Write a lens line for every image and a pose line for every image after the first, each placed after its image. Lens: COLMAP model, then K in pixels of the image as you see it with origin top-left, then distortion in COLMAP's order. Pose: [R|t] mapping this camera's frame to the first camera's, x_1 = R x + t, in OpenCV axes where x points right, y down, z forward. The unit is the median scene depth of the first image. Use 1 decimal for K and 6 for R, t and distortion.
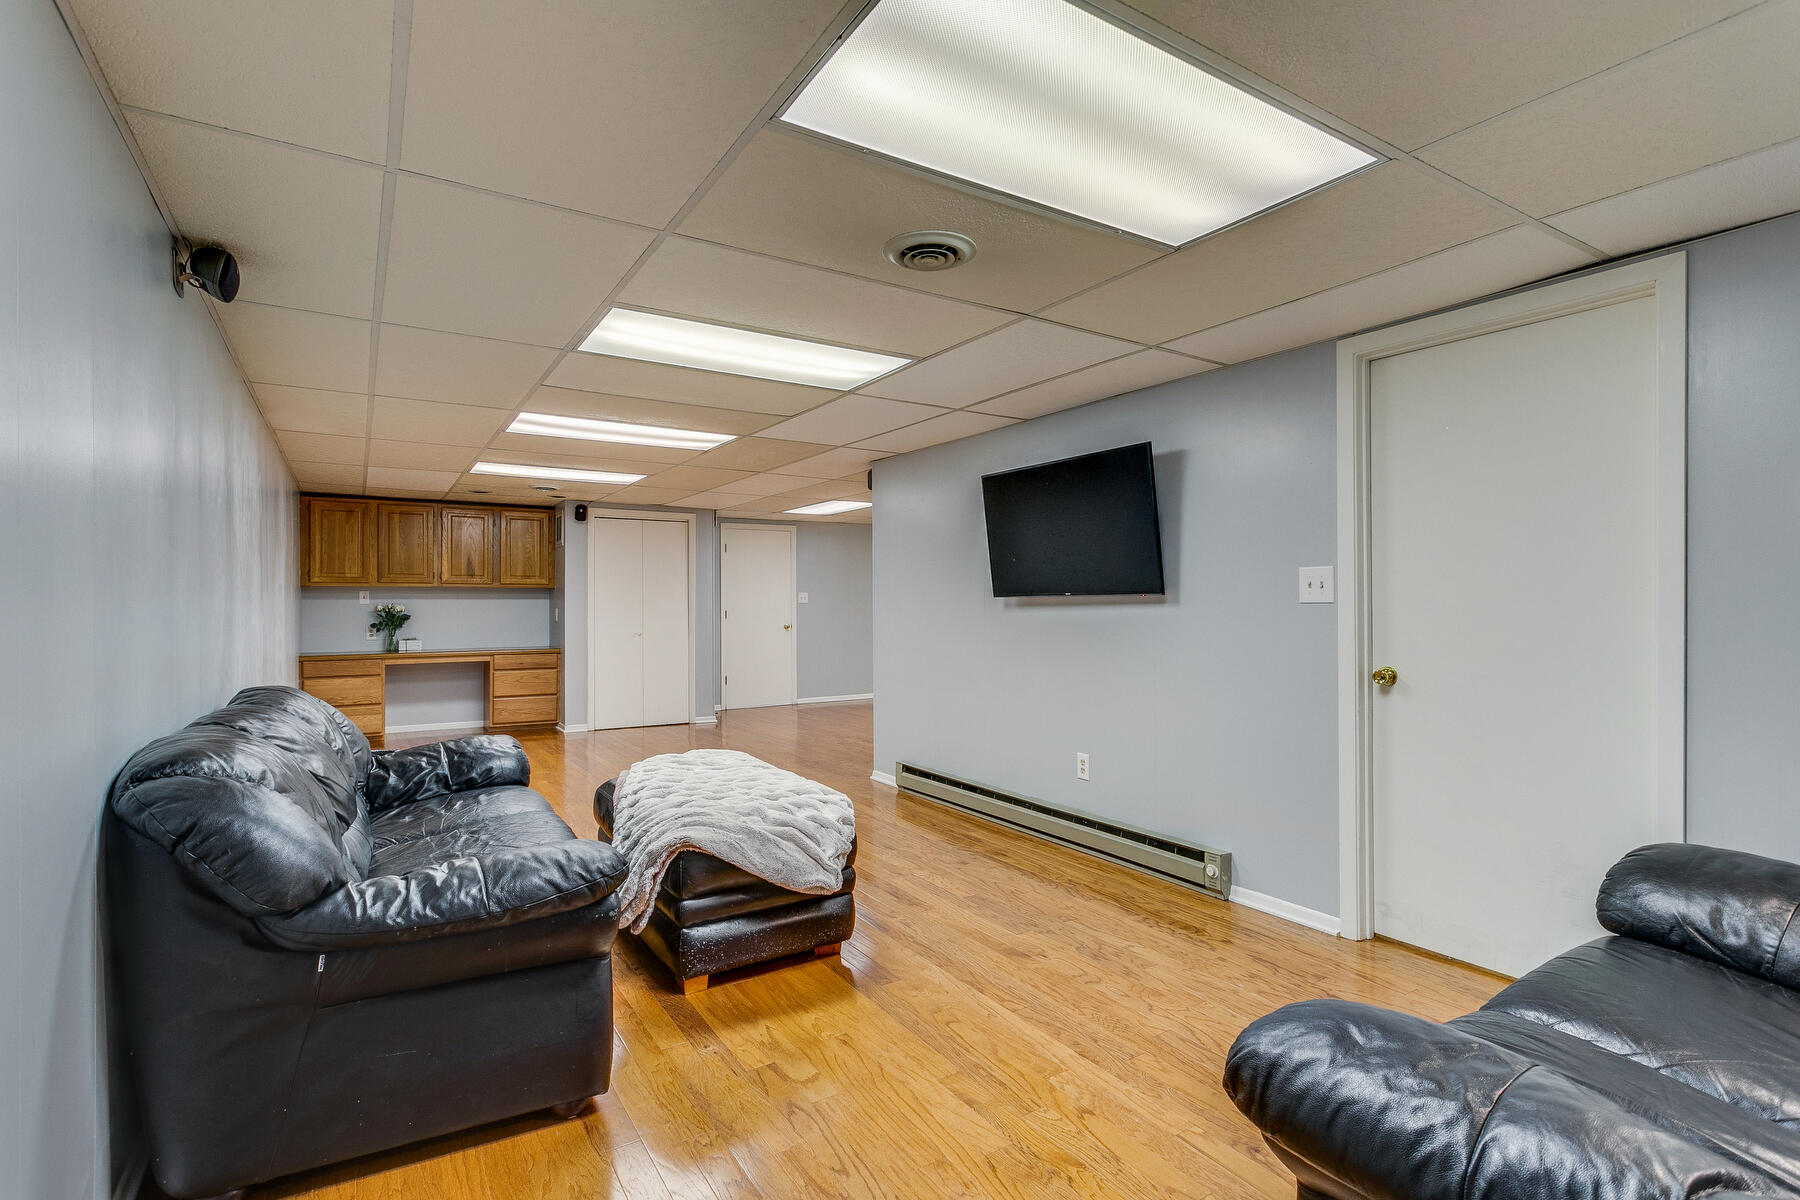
lens RADIAL K [[854.1, 0, 893.6], [0, 854.1, 600.6], [0, 0, 1]] dist [0.003468, 0.001789]
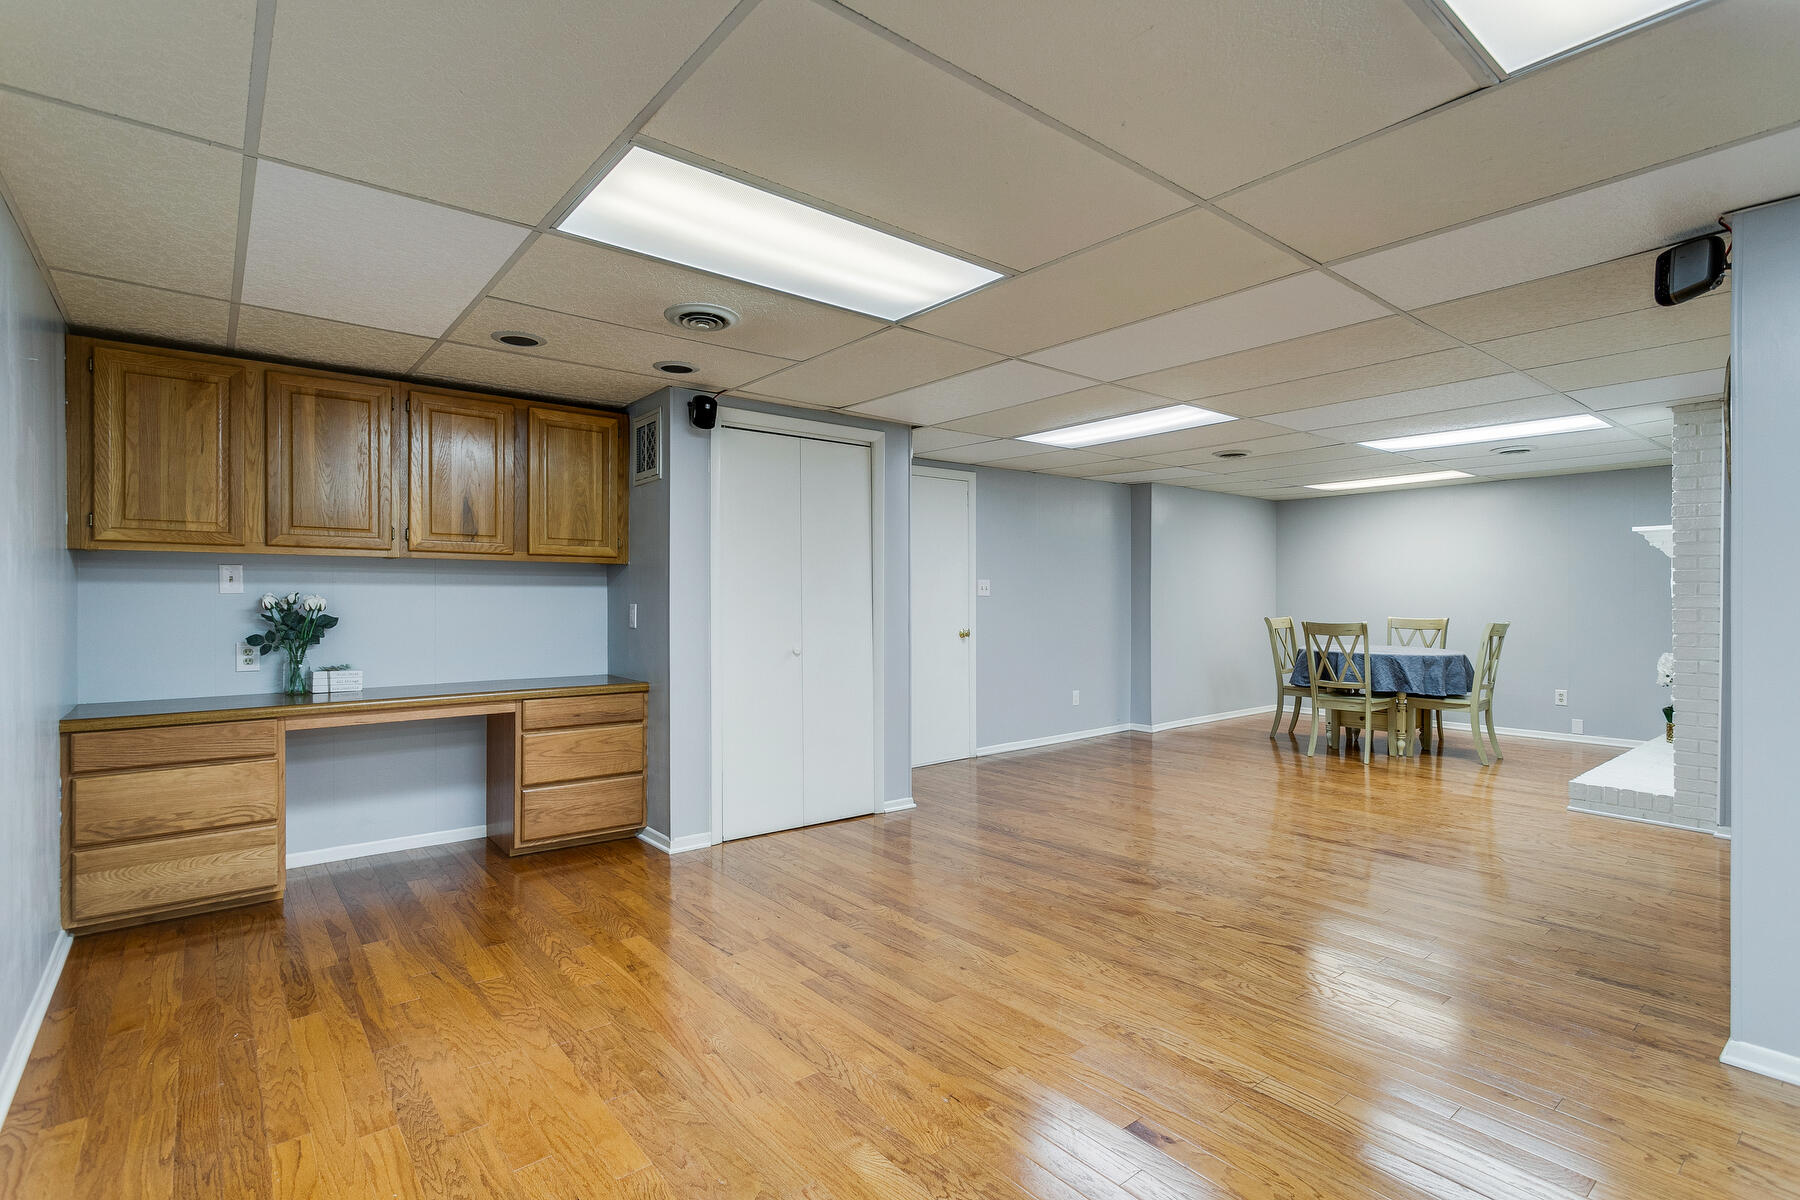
lens RADIAL K [[854.1, 0, 905.9], [0, 854.1, 604.0], [0, 0, 1]] dist [0.003468, 0.001789]
pose [[0.992249, 0.001372, 0.124257, -0.312319], [-0.002296, 0.999971, 0.007297, 0.005475], [-0.124243, -0.007526, 0.992223, 0.491522]]
